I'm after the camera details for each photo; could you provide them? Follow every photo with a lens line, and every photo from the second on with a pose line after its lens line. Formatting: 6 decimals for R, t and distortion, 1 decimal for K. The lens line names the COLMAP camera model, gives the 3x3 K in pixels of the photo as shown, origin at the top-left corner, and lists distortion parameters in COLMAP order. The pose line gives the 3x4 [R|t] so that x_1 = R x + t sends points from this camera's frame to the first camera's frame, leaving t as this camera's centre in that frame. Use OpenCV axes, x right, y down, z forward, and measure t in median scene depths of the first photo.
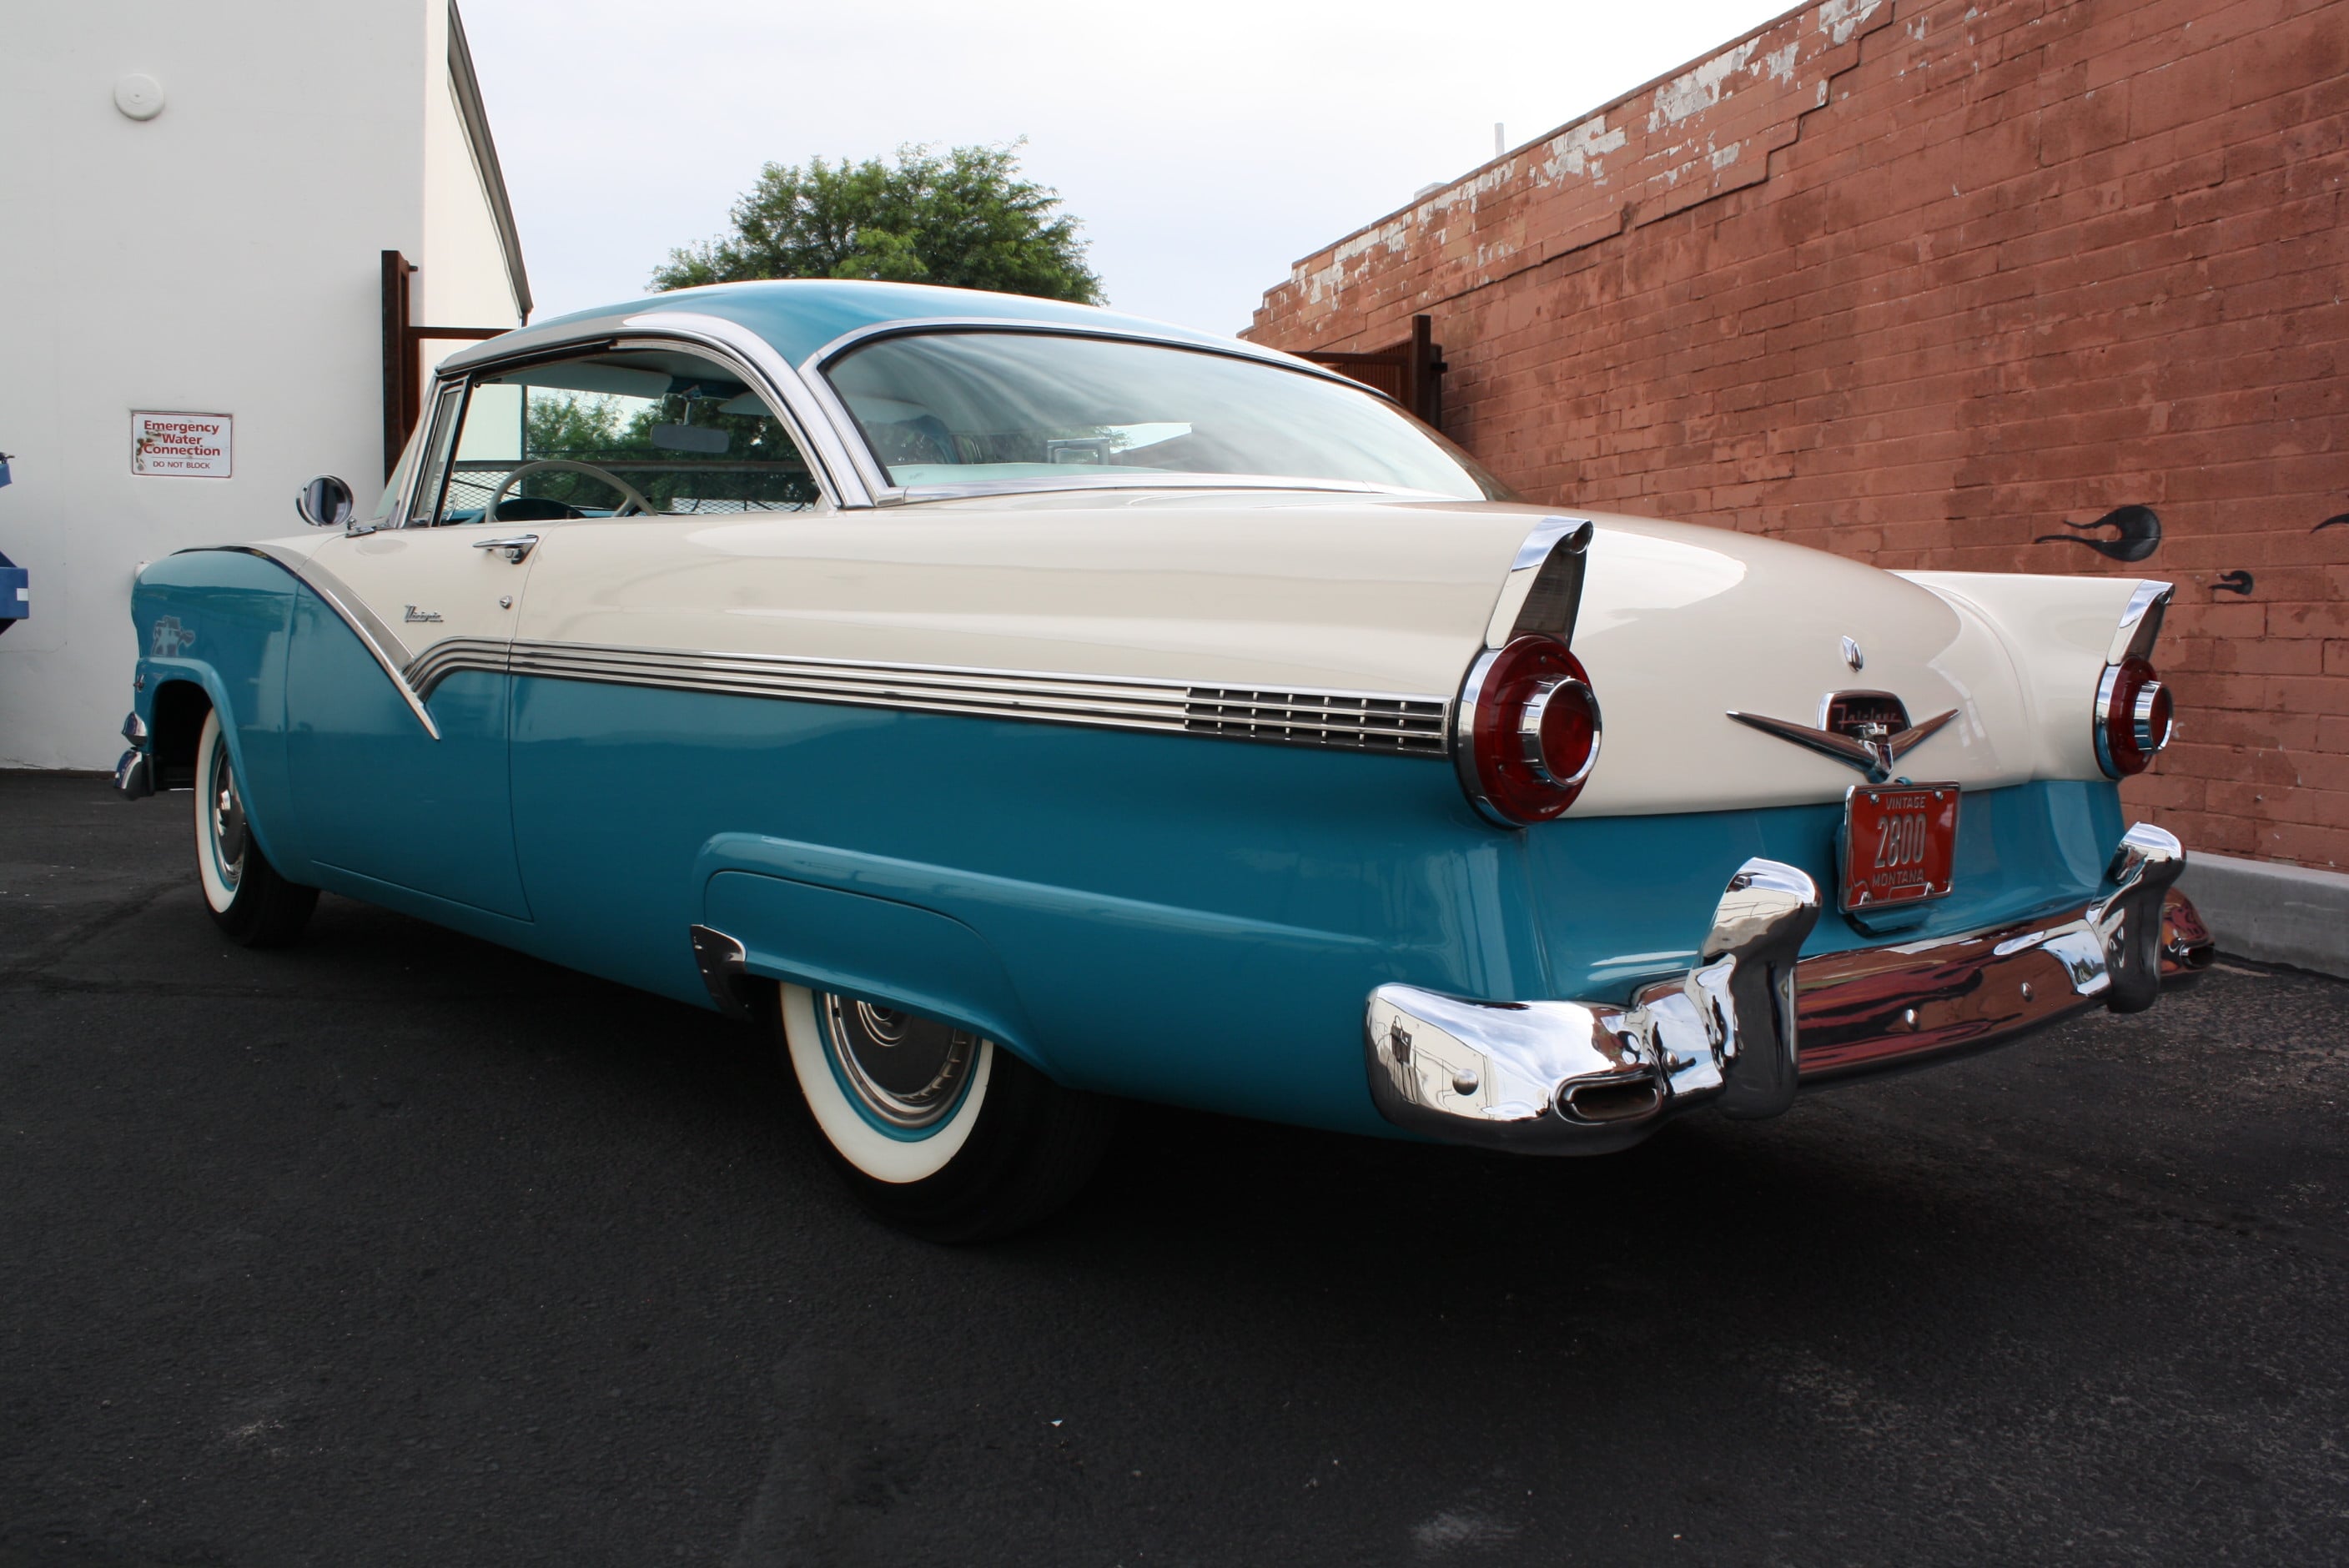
lens RADIAL K [[2005.7, 0, 1194.6], [0, 2005.7, 784.8], [0, 0, 1]] dist [-0.157044, 0.127687]
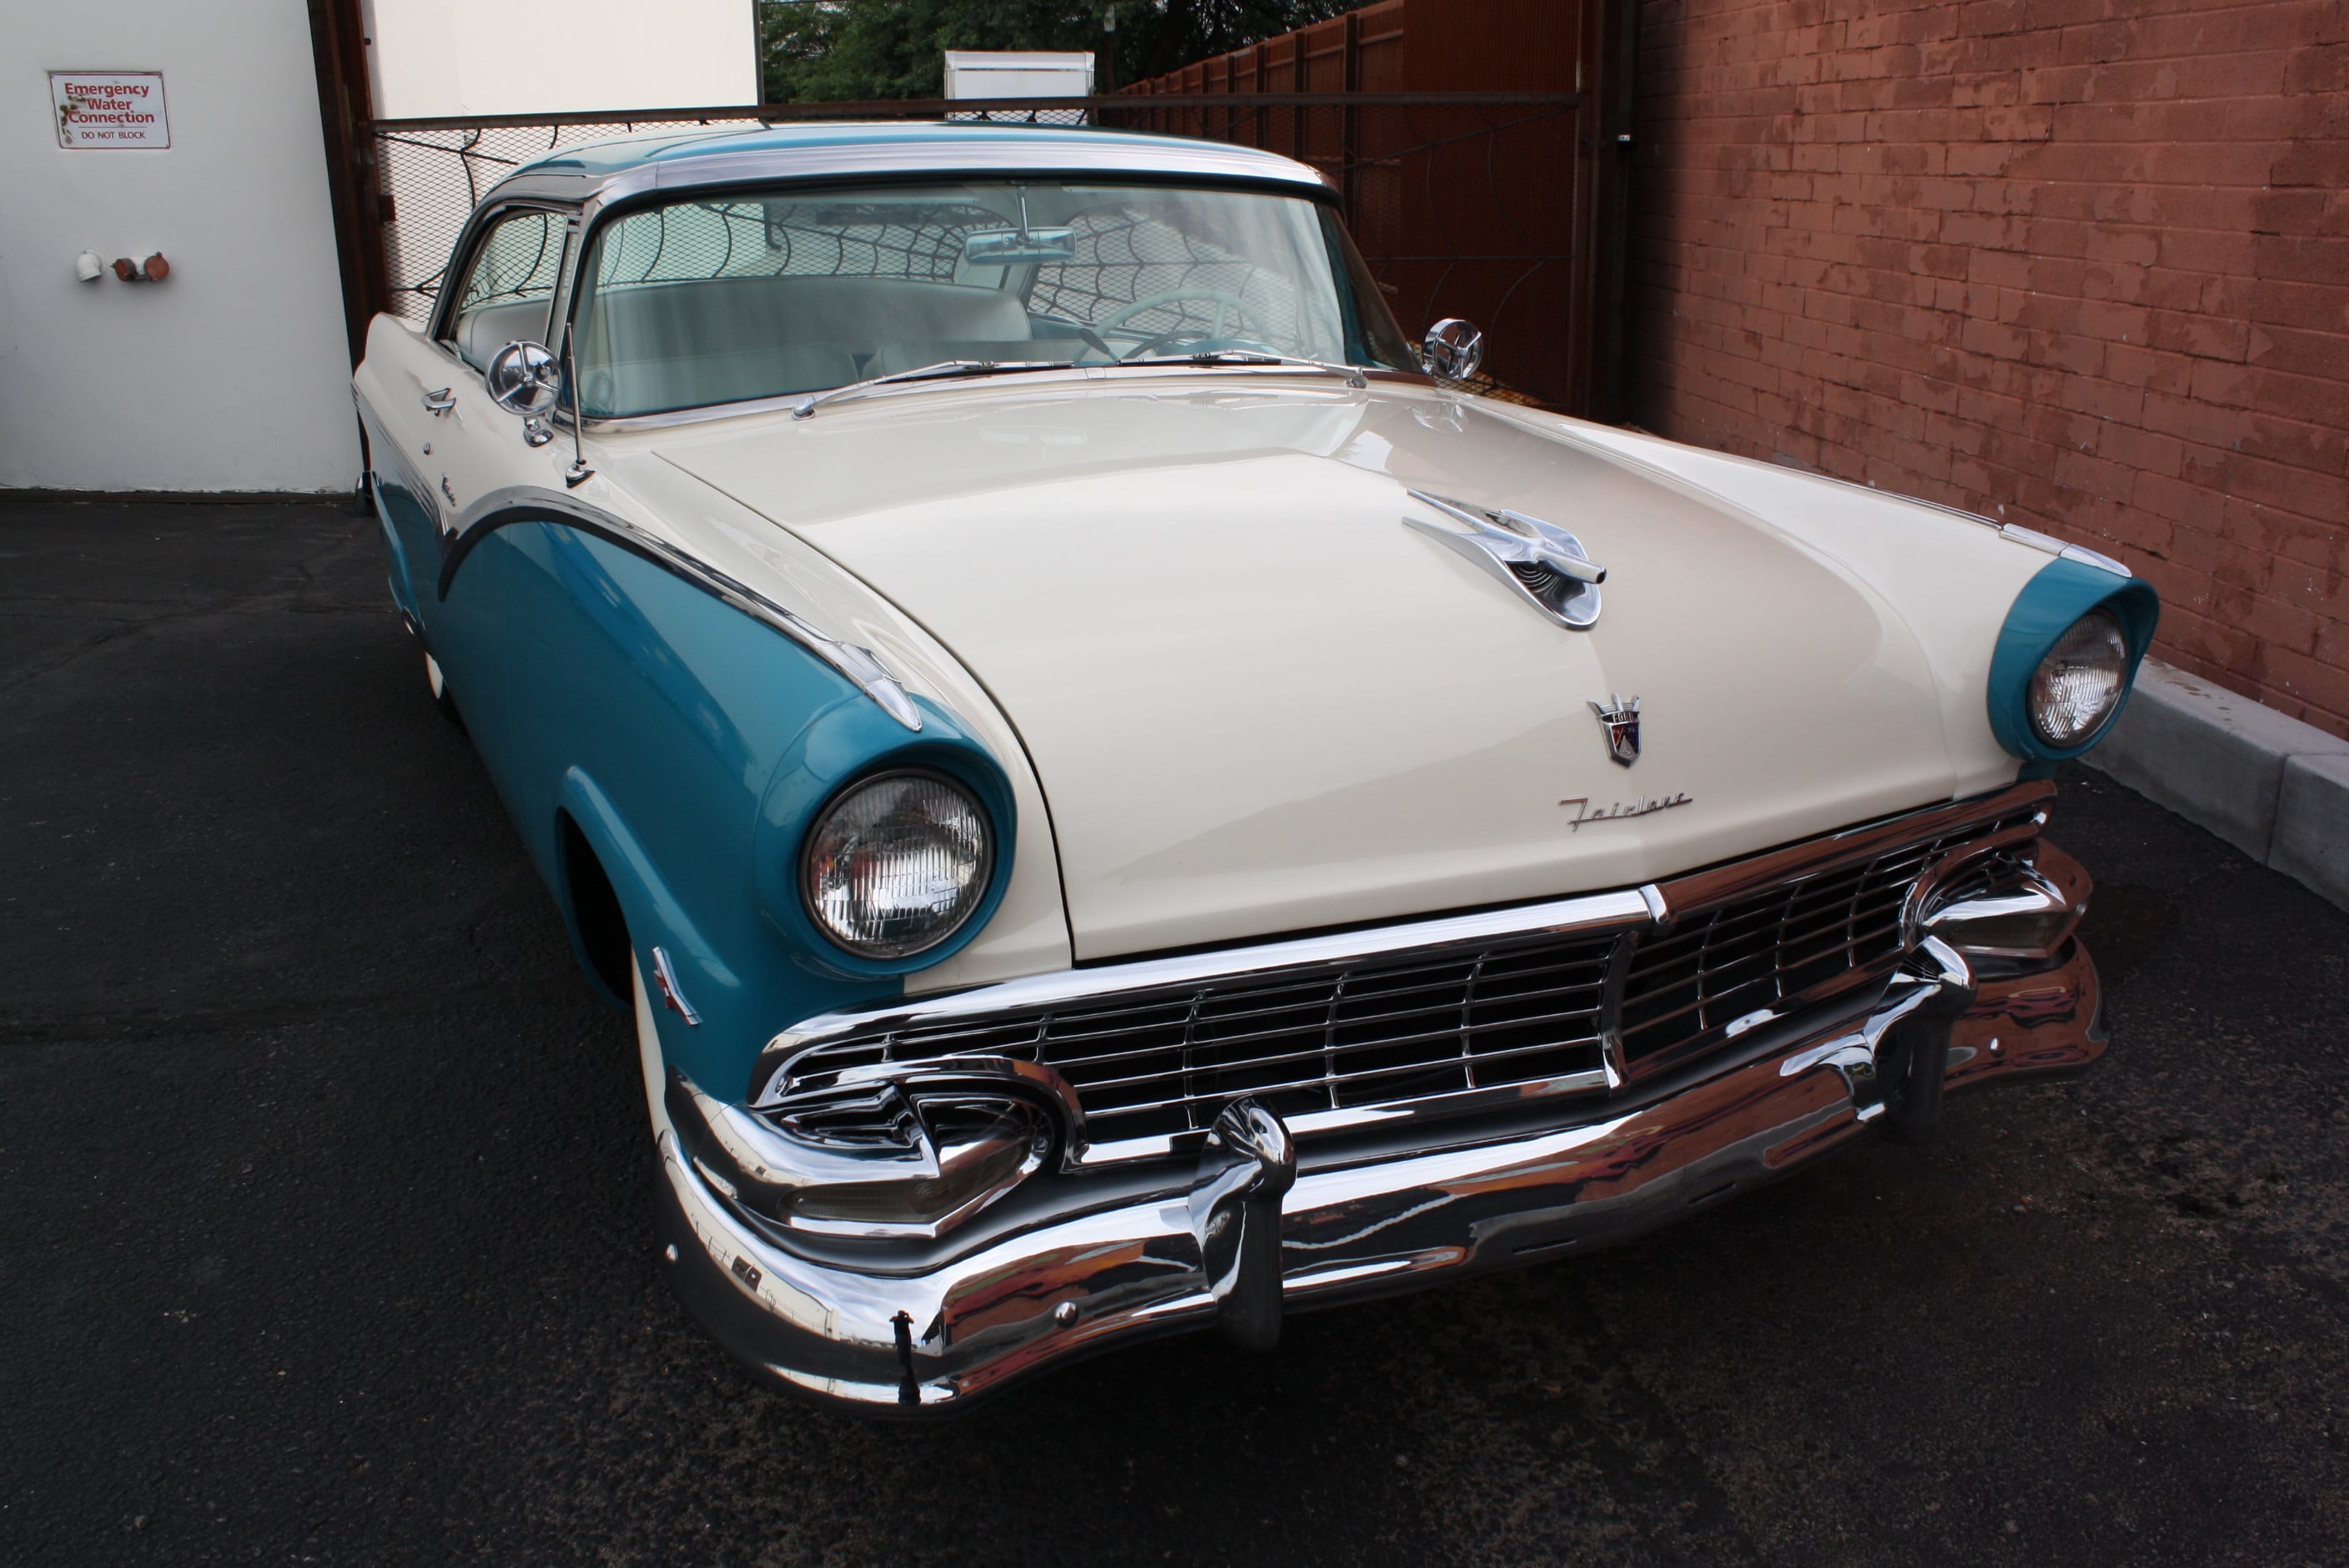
lens RADIAL K [[2005.7, 0, 1167.3], [0, 2005.7, 789.6], [0, 0, 1]] dist [-0.157044, 0.127687]
pose [[0.981540, 0.044346, -0.186047, 0.168151], [-0.000265, 0.973063, 0.230541, -0.113556], [0.191259, -0.226236, 0.955111, 0.290604]]
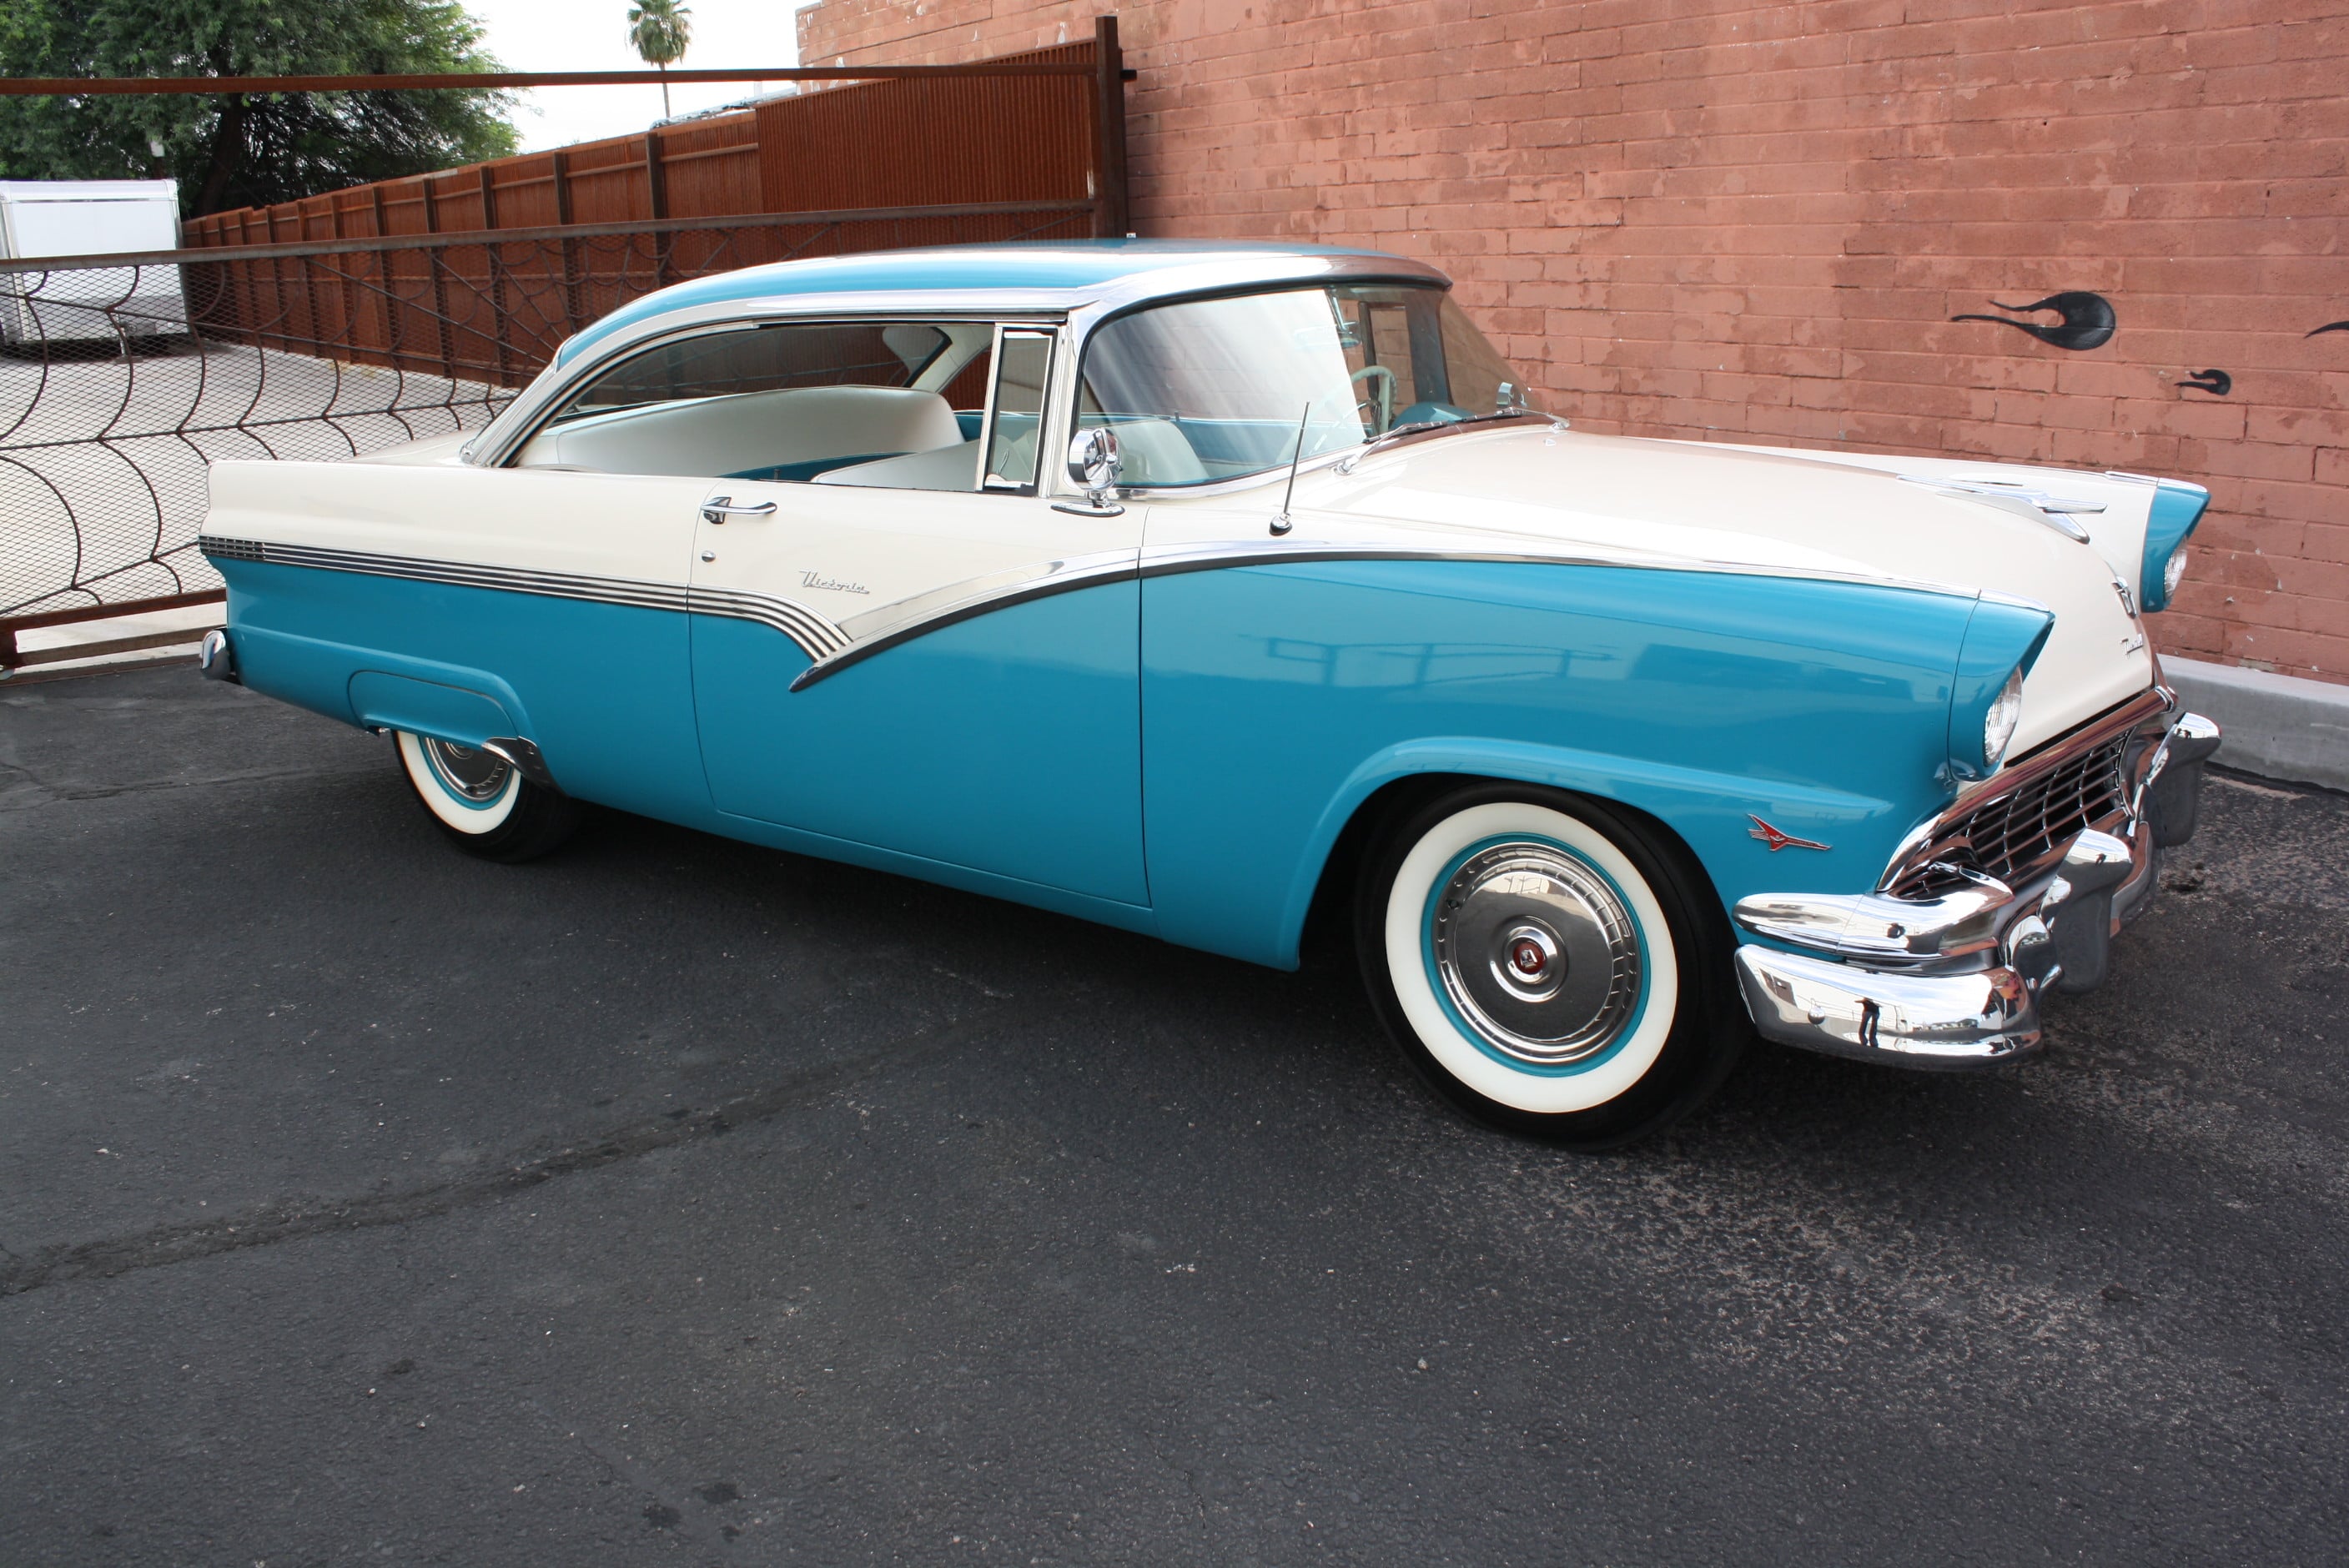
lens RADIAL K [[2005.7, 0, 1196.4], [0, 2005.7, 791.6], [0, 0, 1]] dist [-0.157044, 0.127687]
pose [[0.950930, -0.123069, 0.283875, -0.234350], [0.066394, 0.977282, 0.201277, -0.120945], [-0.302197, -0.172553, 0.937498, 0.180446]]
